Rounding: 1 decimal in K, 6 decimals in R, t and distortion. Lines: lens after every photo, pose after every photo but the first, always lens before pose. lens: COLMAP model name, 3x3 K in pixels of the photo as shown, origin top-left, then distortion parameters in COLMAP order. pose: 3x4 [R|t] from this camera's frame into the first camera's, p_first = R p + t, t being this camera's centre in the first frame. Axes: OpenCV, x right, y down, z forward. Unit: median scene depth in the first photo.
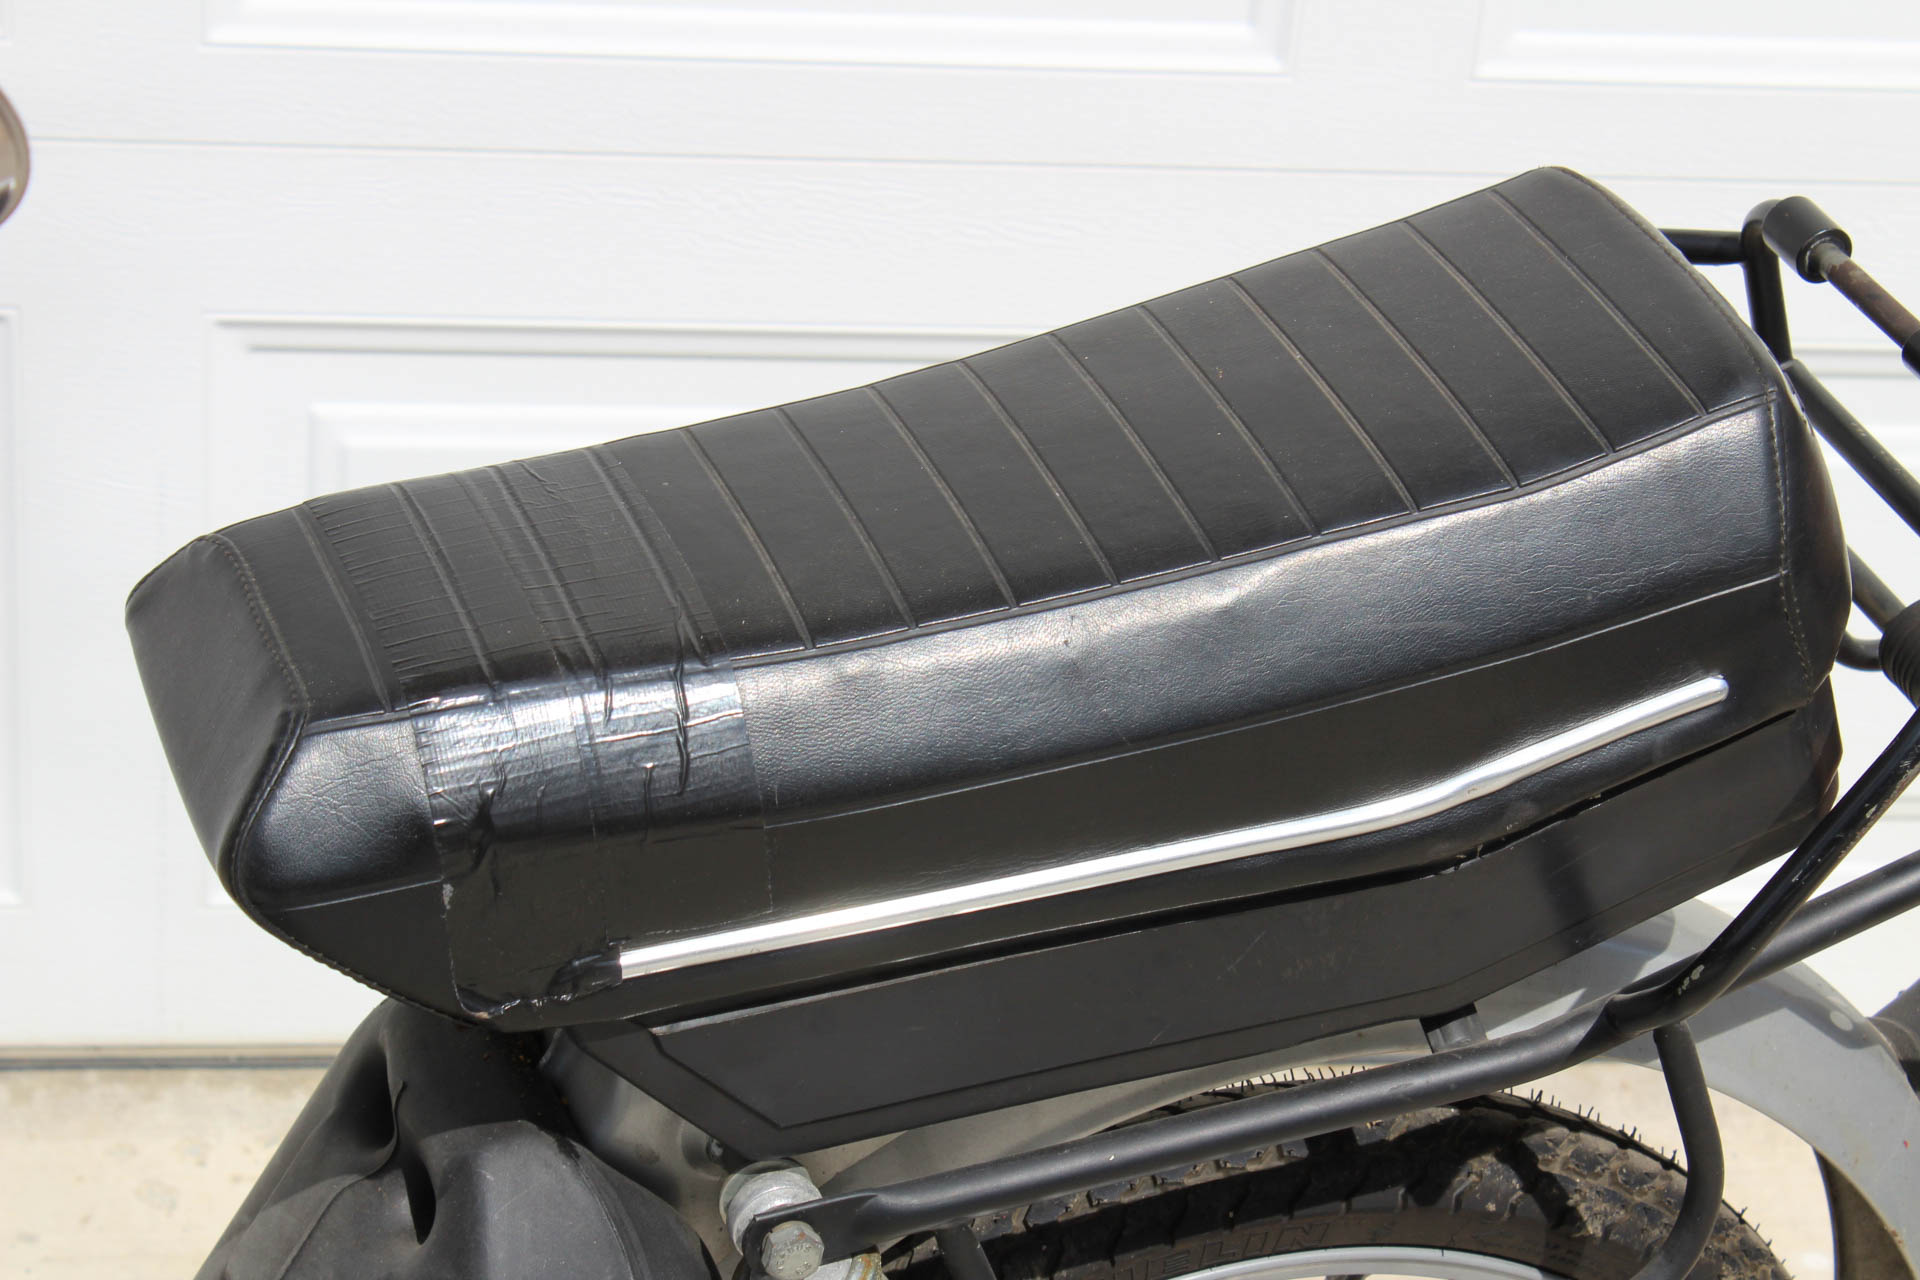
lens RADIAL K [[4594.6, 0, 948.3], [0, 4594.6, 640.5], [0, 0, 1]] dist [0.099961, 0.000000]
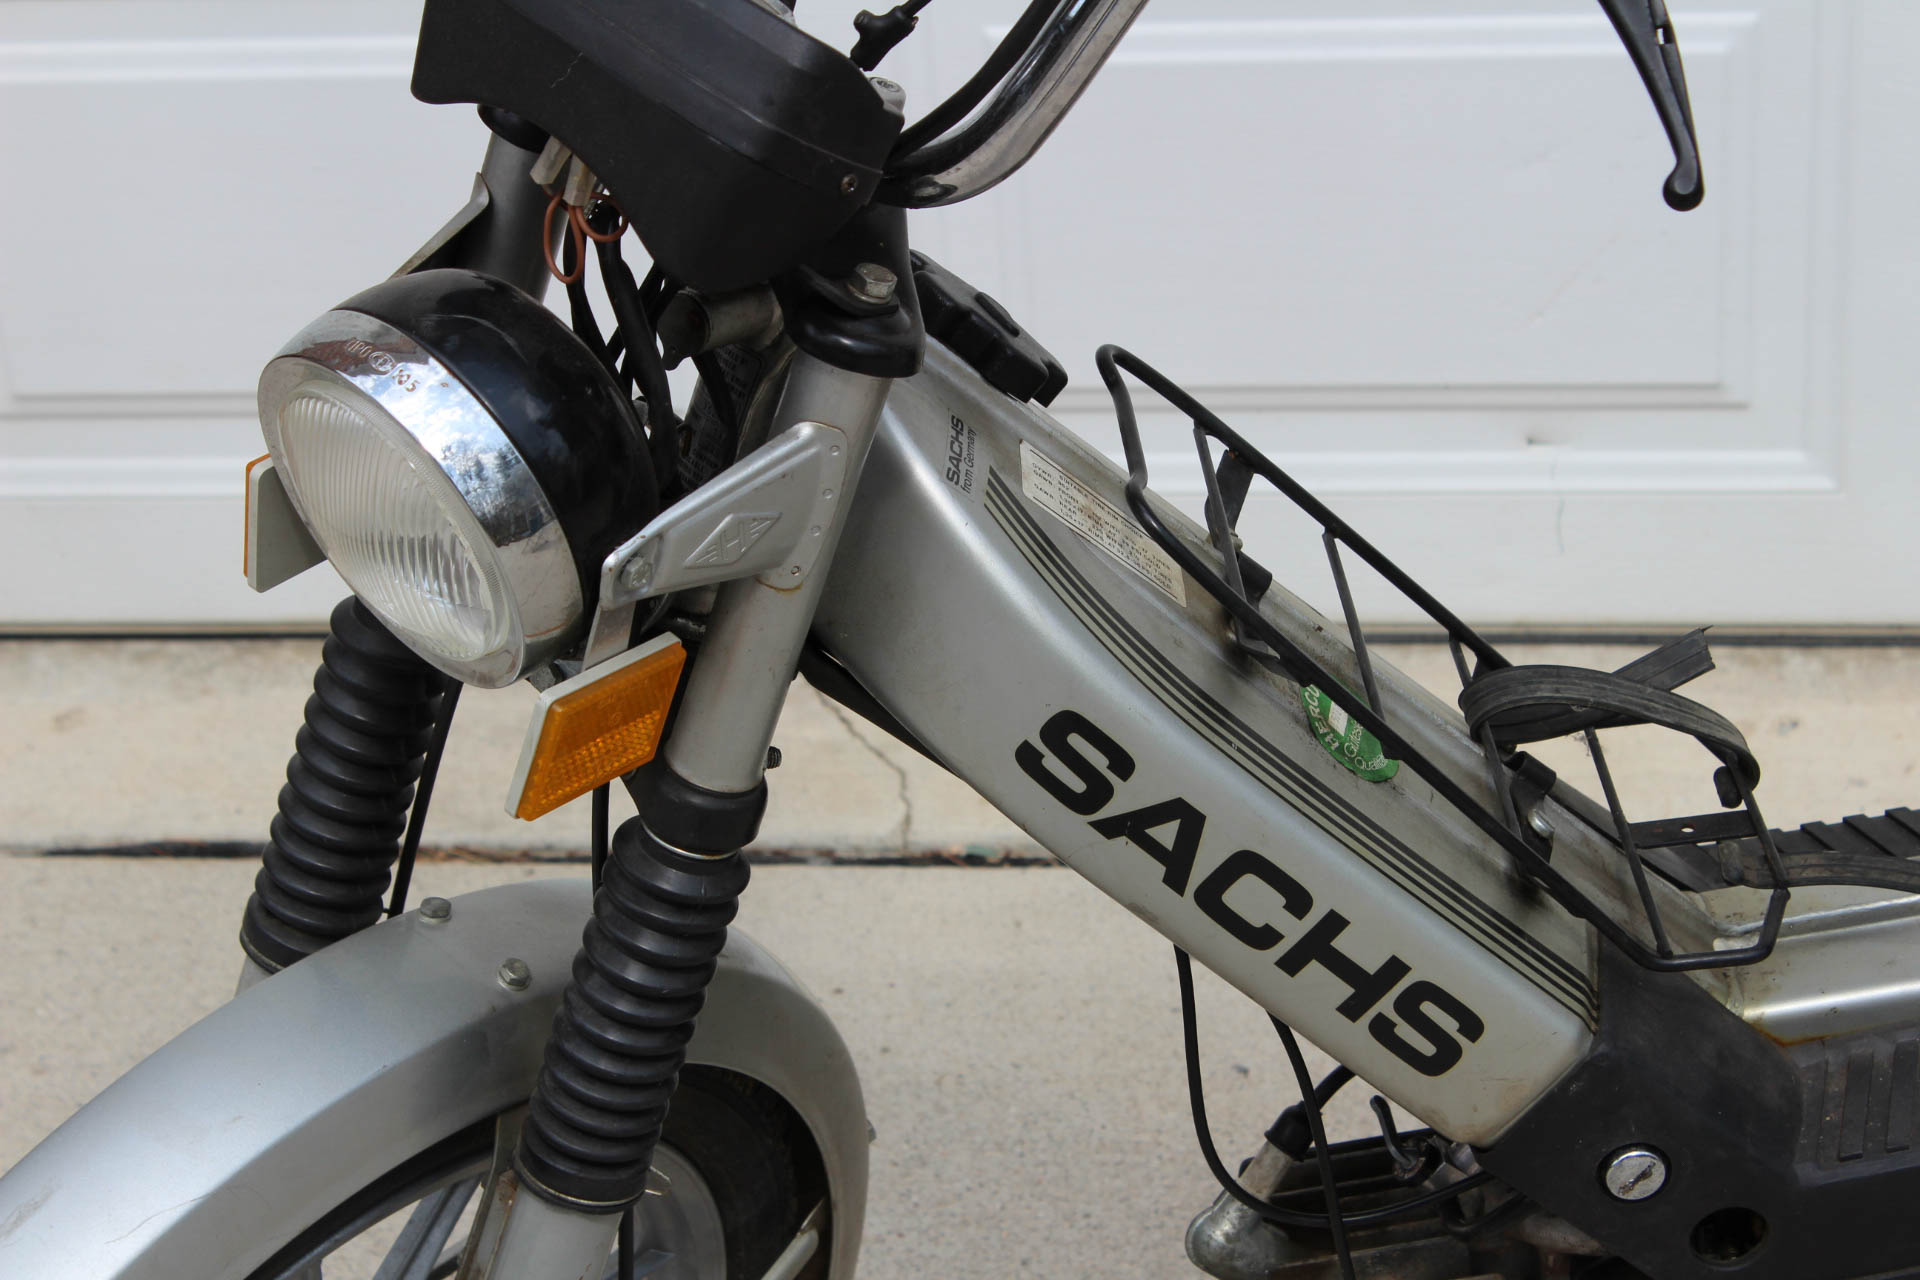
lens RADIAL K [[4594.6, 0, 960.0], [0, 4594.6, 632.1], [0, 0, 1]] dist [0.099961, 0.000000]
pose [[0.956101, -0.002494, -0.293027, -0.129078], [0.007197, 0.999862, 0.014974, 0.119265], [0.292949, -0.016426, 0.955987, -0.178752]]
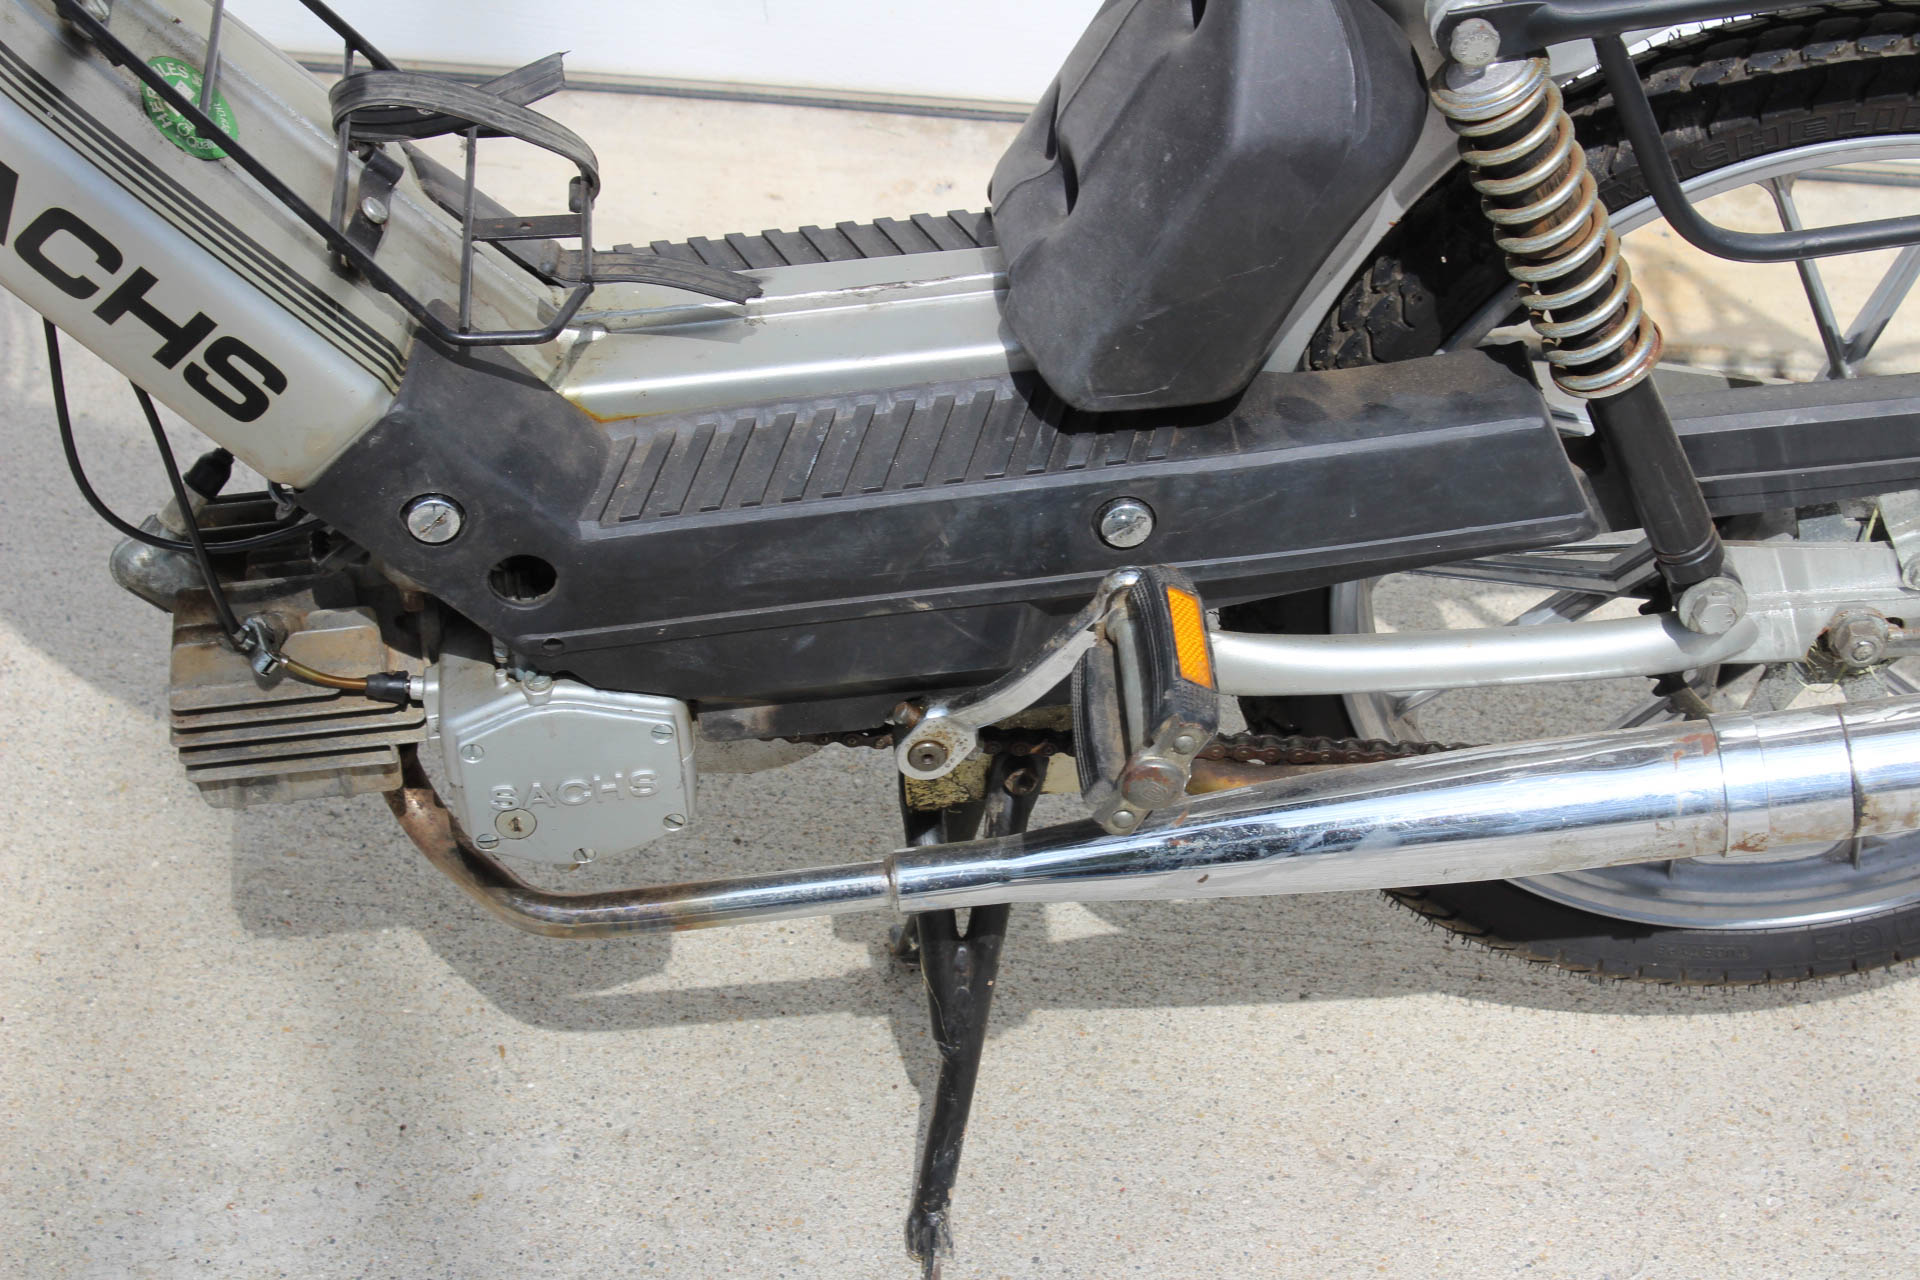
lens RADIAL K [[4076.3, 0, 964.0], [0, 4076.3, 630.8], [0, 0, 1]] dist [0.074951, 0.000000]
pose [[0.967547, 0.093257, -0.234852, 0.099529], [-0.062985, 0.989077, 0.133264, 0.137168], [0.244714, -0.114147, 0.962853, -0.128389]]
